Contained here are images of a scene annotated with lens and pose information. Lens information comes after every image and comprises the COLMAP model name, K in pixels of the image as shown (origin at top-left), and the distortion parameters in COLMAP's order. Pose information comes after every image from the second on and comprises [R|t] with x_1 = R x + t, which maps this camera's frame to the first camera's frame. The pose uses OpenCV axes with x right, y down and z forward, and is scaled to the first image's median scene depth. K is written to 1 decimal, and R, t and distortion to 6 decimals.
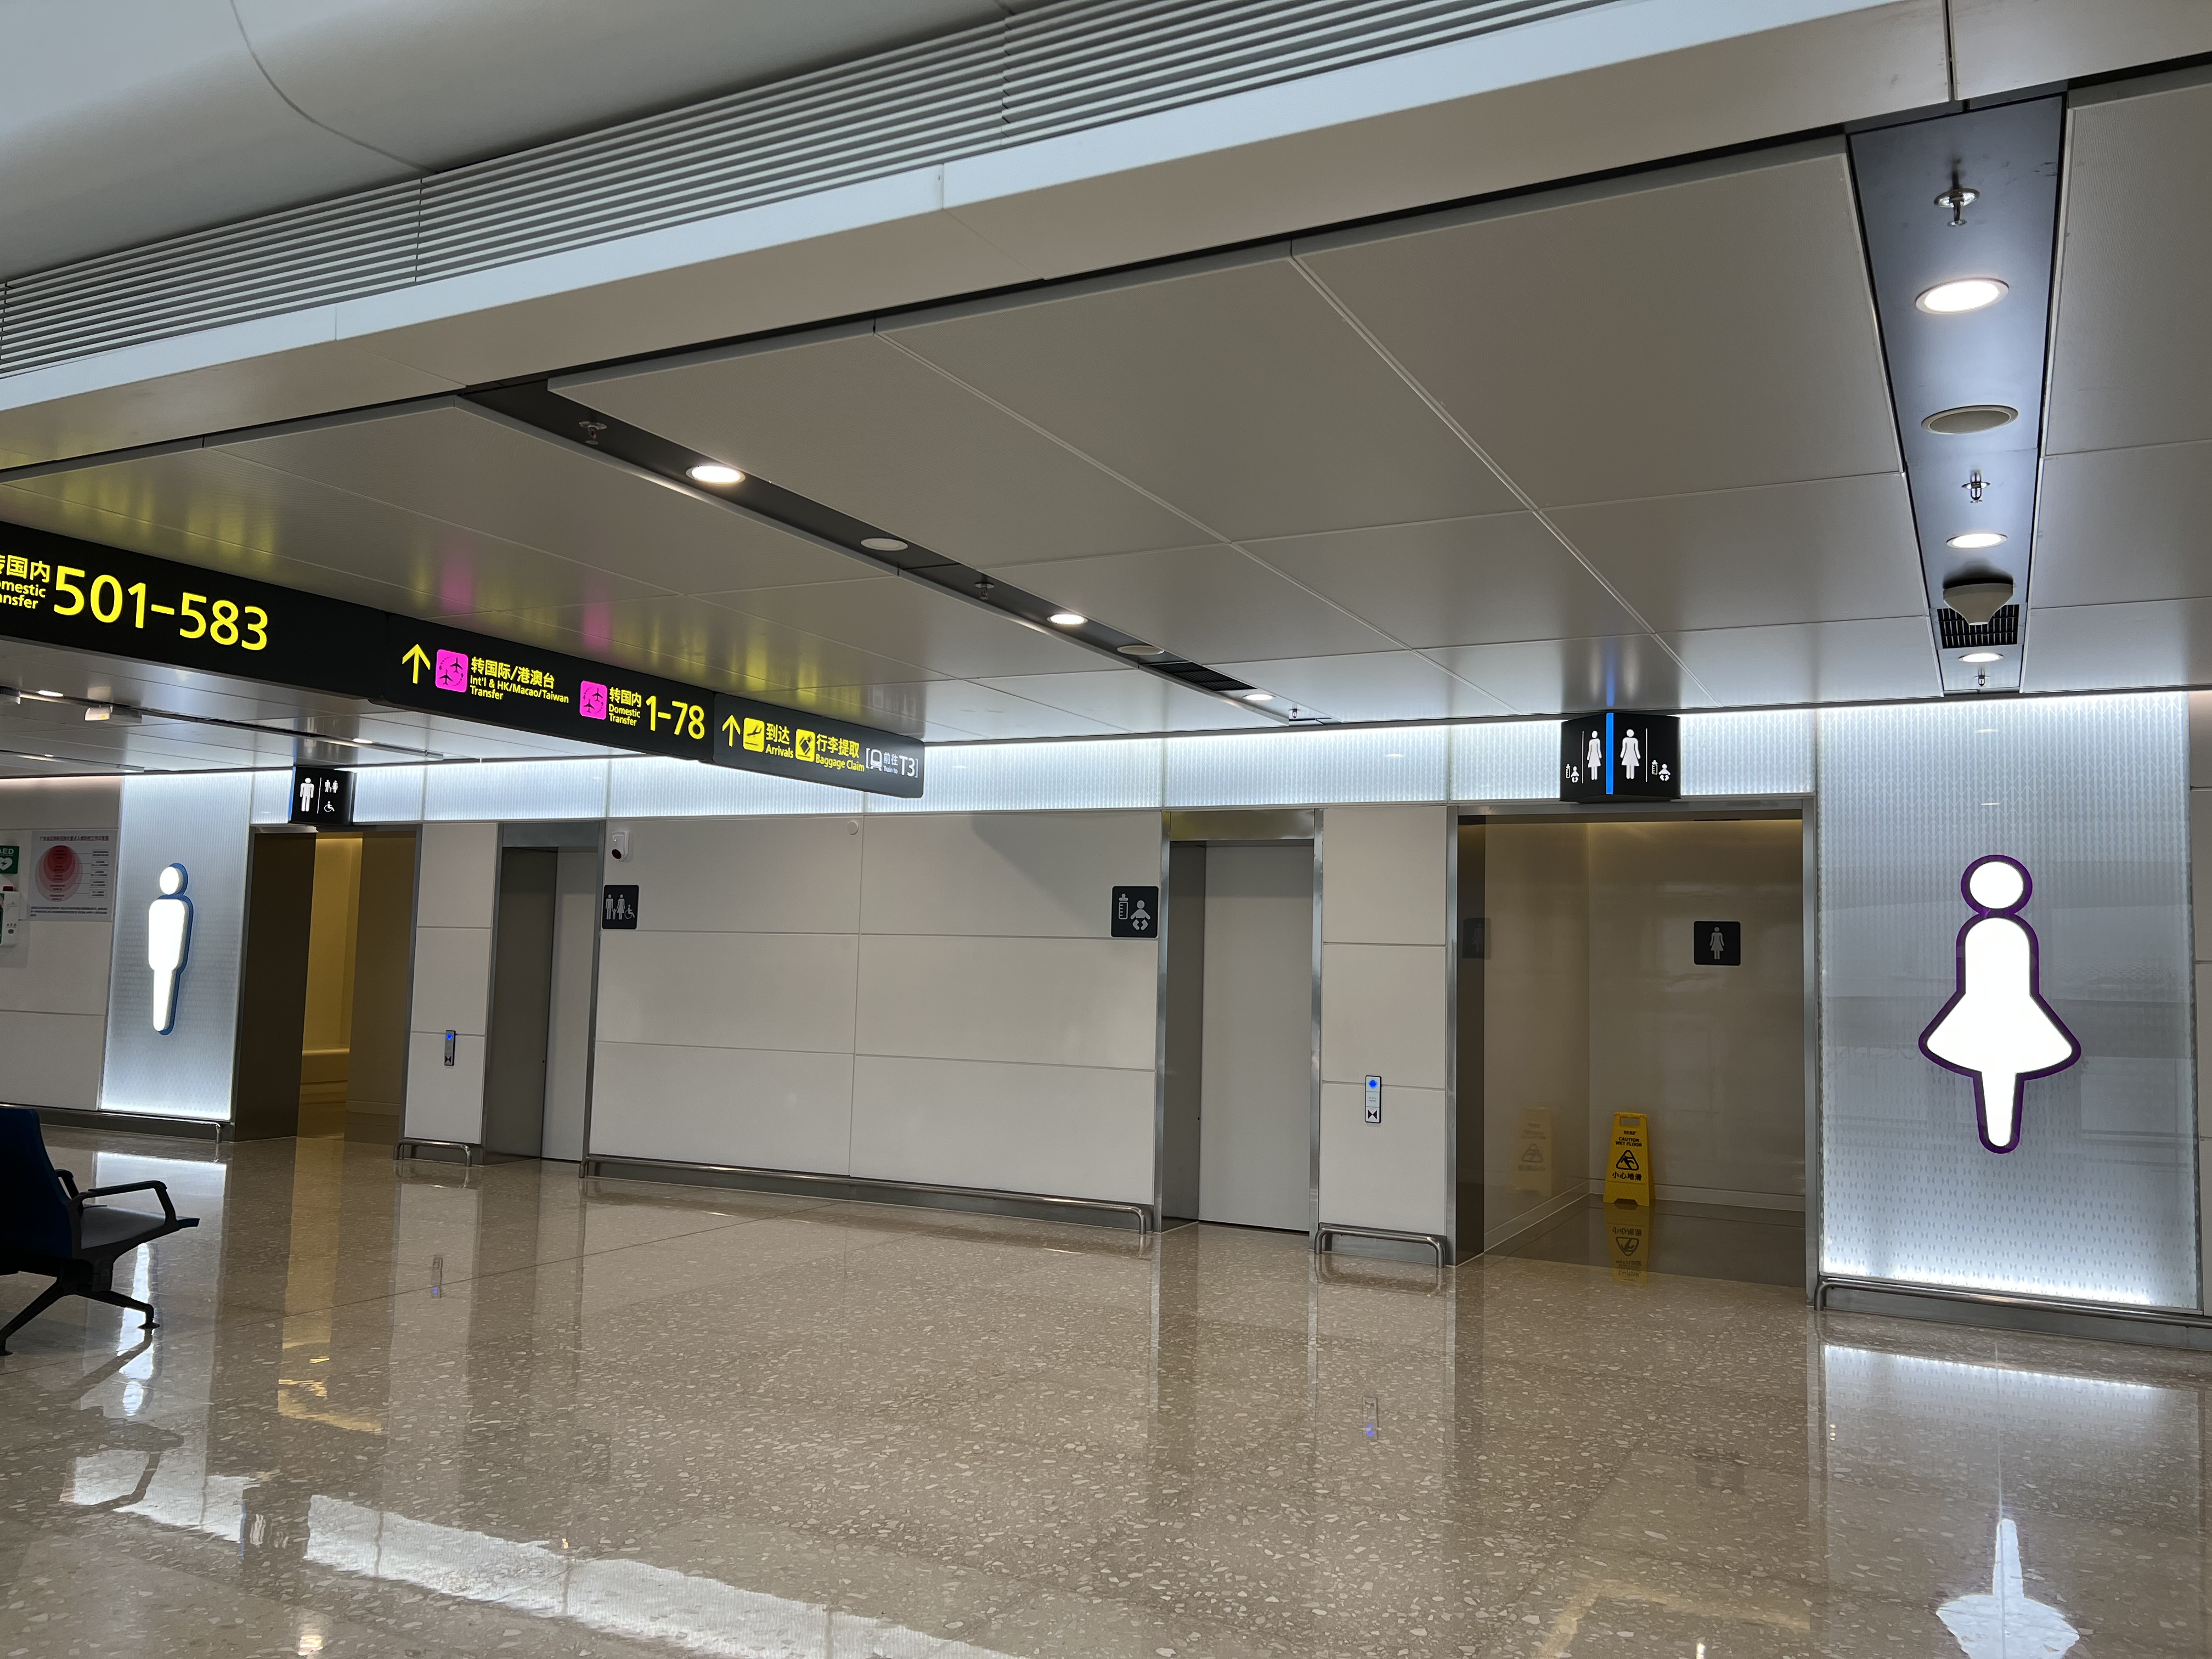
lens RADIAL K [[1668.4, 0, 1115.3], [0, 1668.4, 836.9], [0, 0, 1]] dist [0.032122, -0.002374]
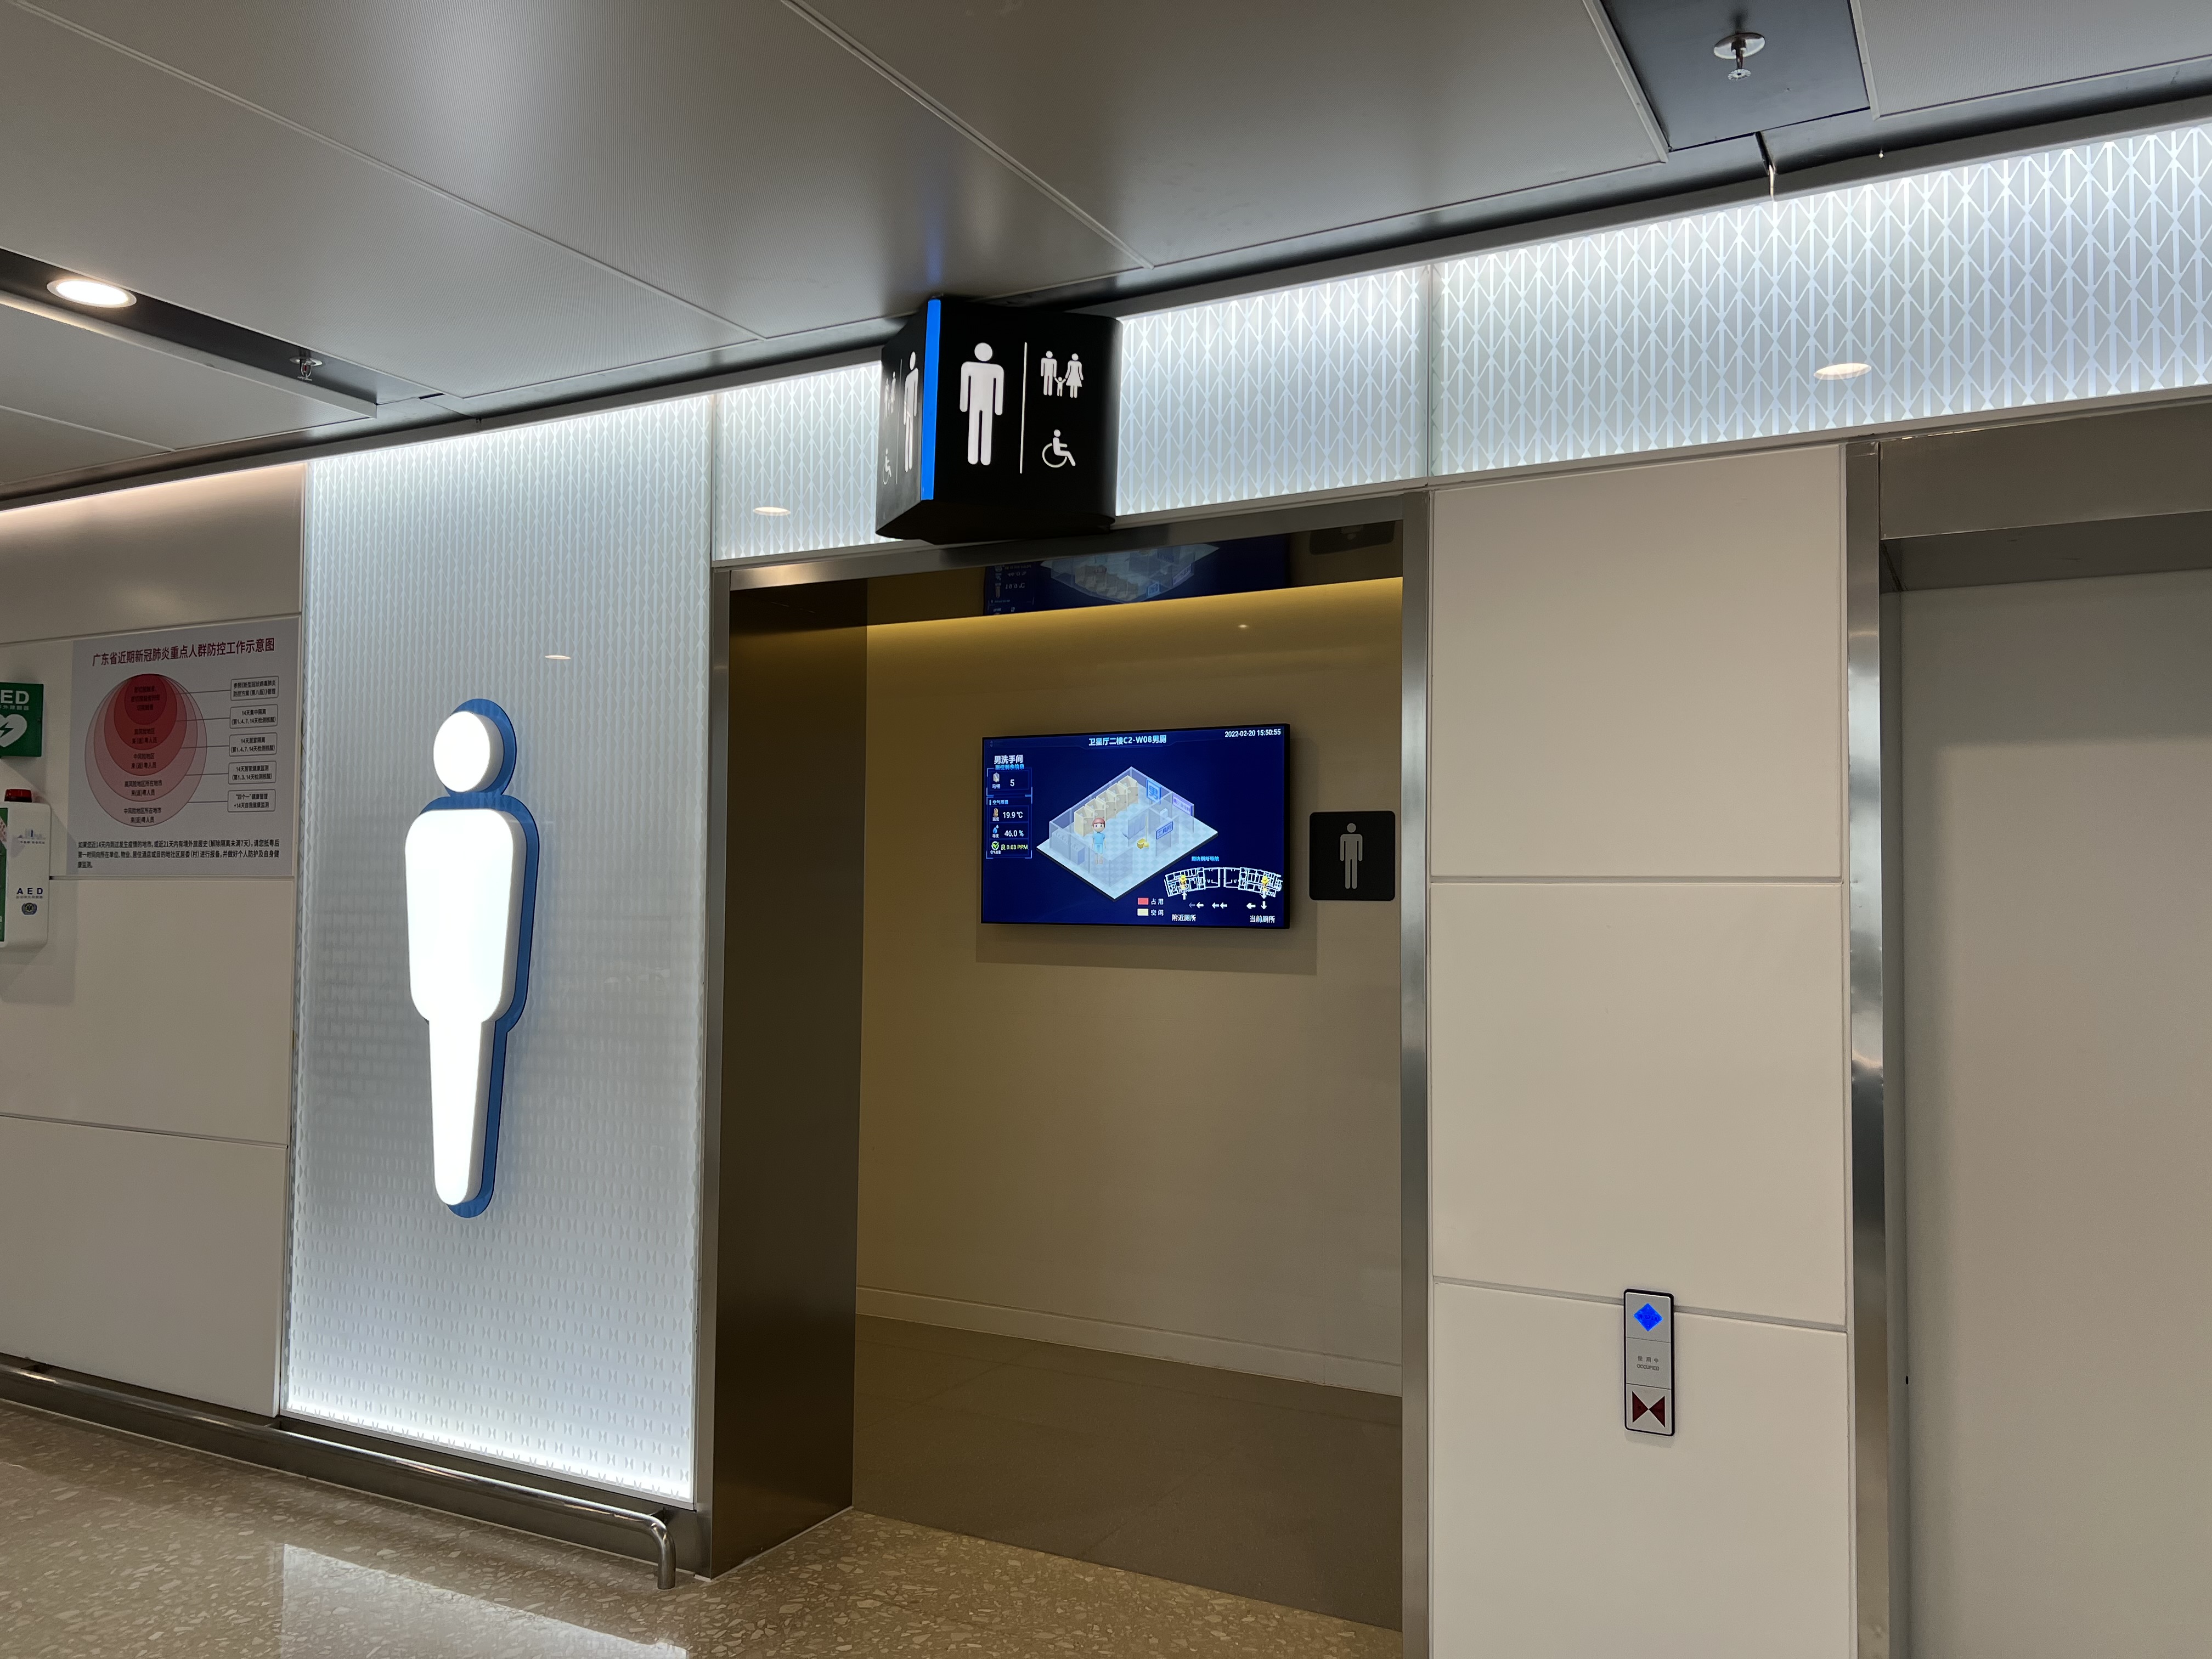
lens RADIAL K [[1668.4, 0, 1115.3], [0, 1668.4, 836.9], [0, 0, 1]] dist [0.032122, -0.002374]
pose [[0.998405, -0.020627, -0.052549, -0.418137], [0.022656, 0.999009, 0.038321, 0.033108], [0.051707, -0.039451, 0.997883, 0.680275]]
